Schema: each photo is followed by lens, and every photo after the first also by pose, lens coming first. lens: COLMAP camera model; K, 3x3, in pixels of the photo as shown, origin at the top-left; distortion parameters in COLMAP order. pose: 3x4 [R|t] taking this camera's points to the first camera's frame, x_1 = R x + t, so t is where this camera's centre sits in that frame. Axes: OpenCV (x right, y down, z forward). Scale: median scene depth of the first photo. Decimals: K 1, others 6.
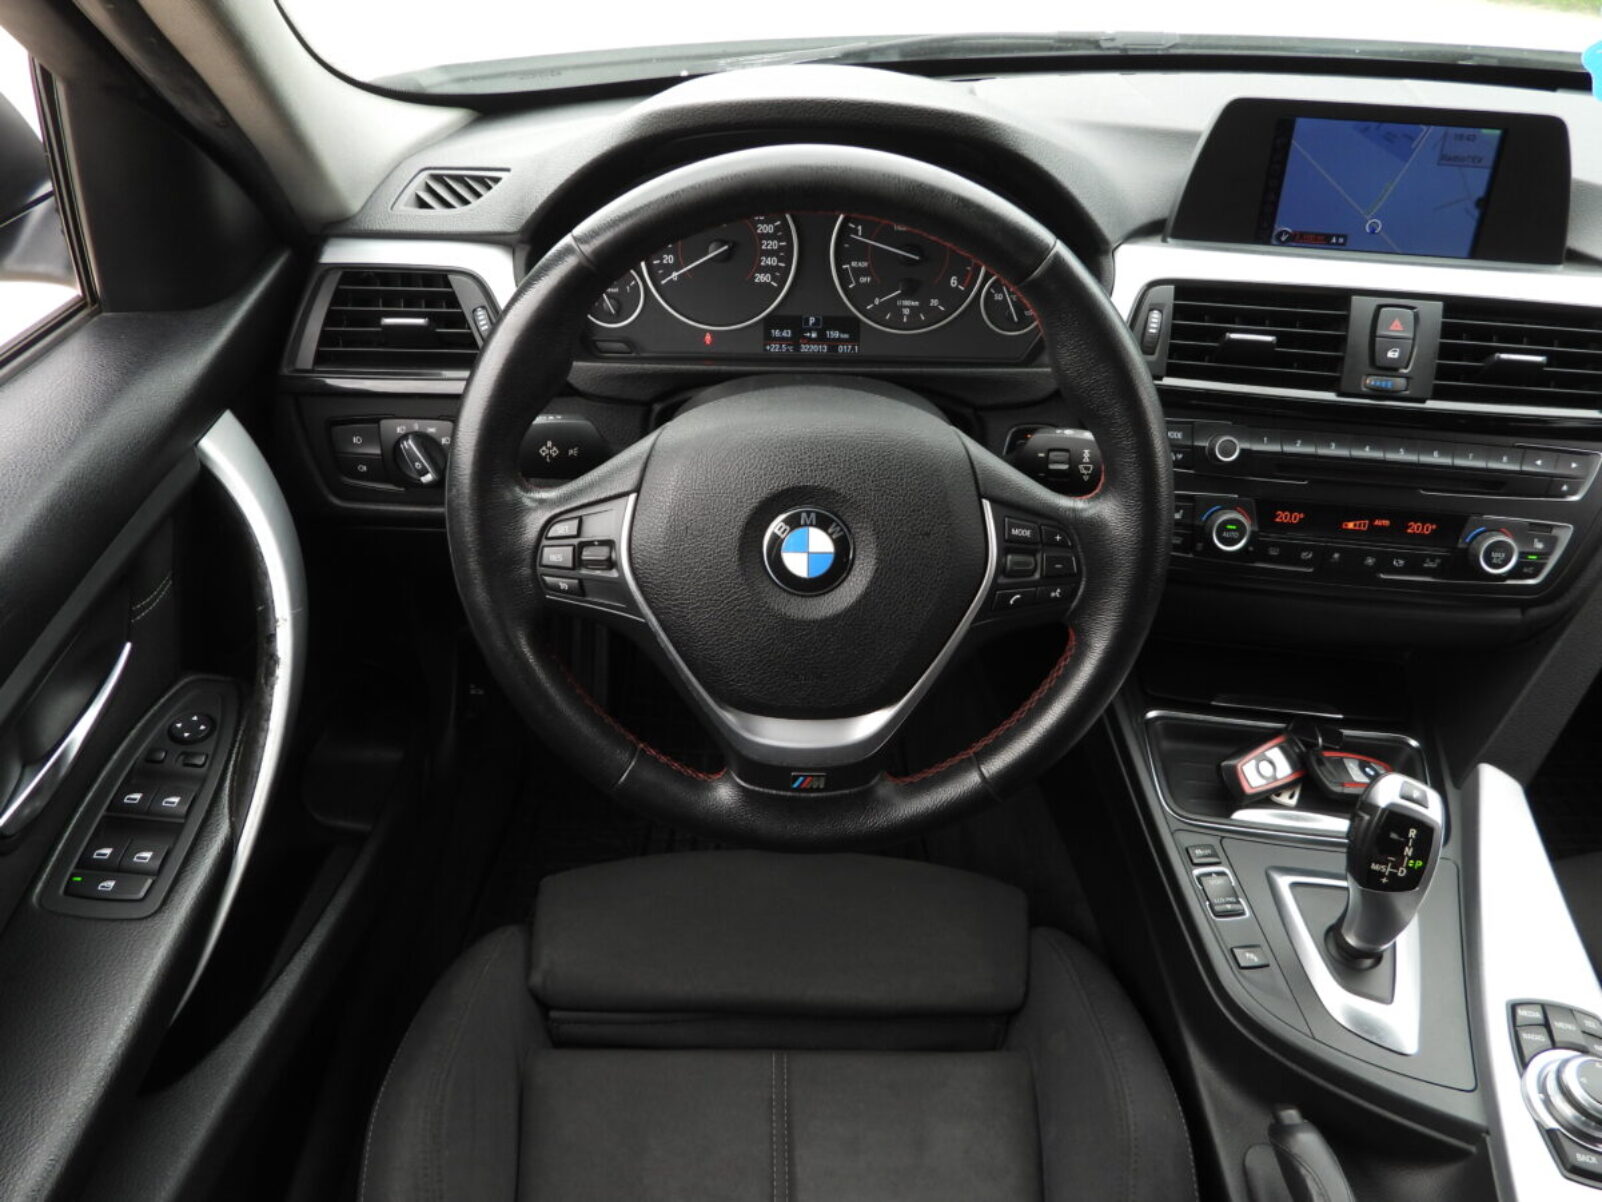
lens RADIAL K [[1140.1, 0, 793.1], [0, 1140.1, 604.0], [0, 0, 1]] dist [-0.016698, 0.005790]
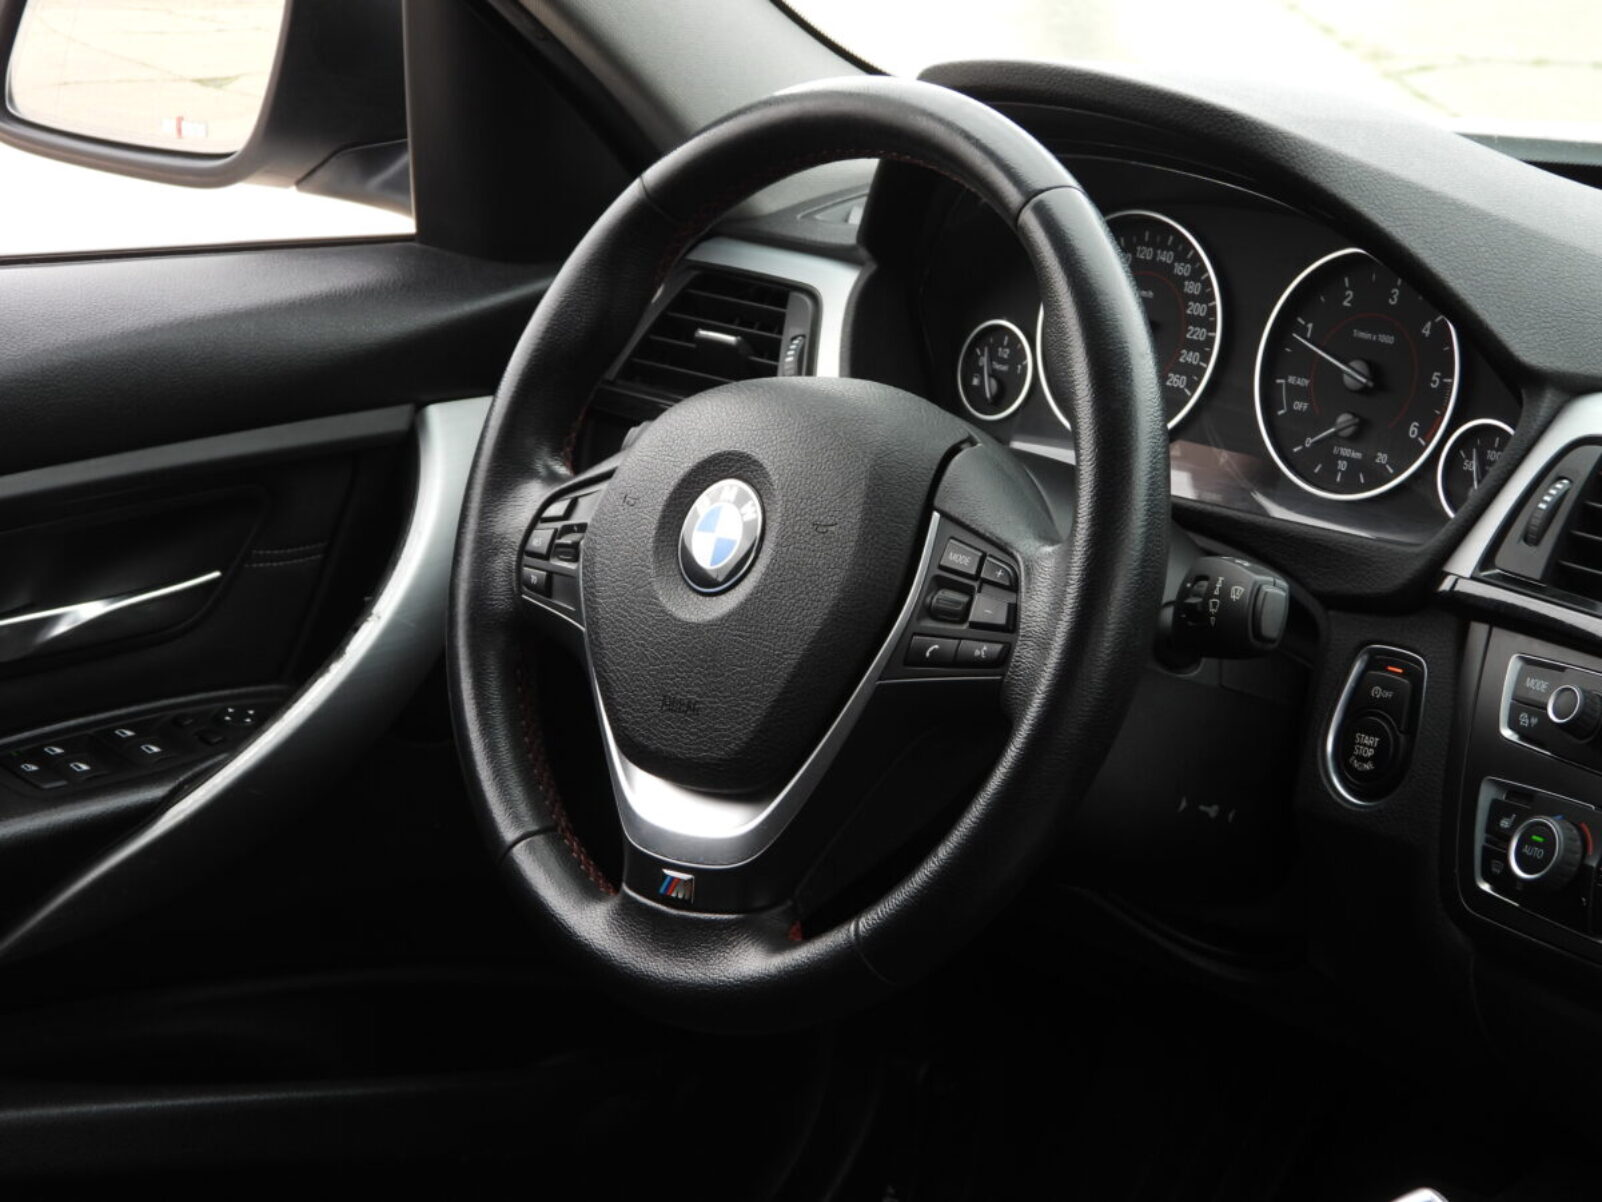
lens RADIAL K [[4036.7, 0, 814.0], [0, 4036.7, 591.8], [0, 0, 1]] dist [-0.102854, 0.000000]
pose [[0.678415, 0.169096, -0.714954, 1.546296], [-0.457602, 0.858587, -0.231148, 0.451166], [0.574764, 0.483979, 0.659857, -0.574028]]
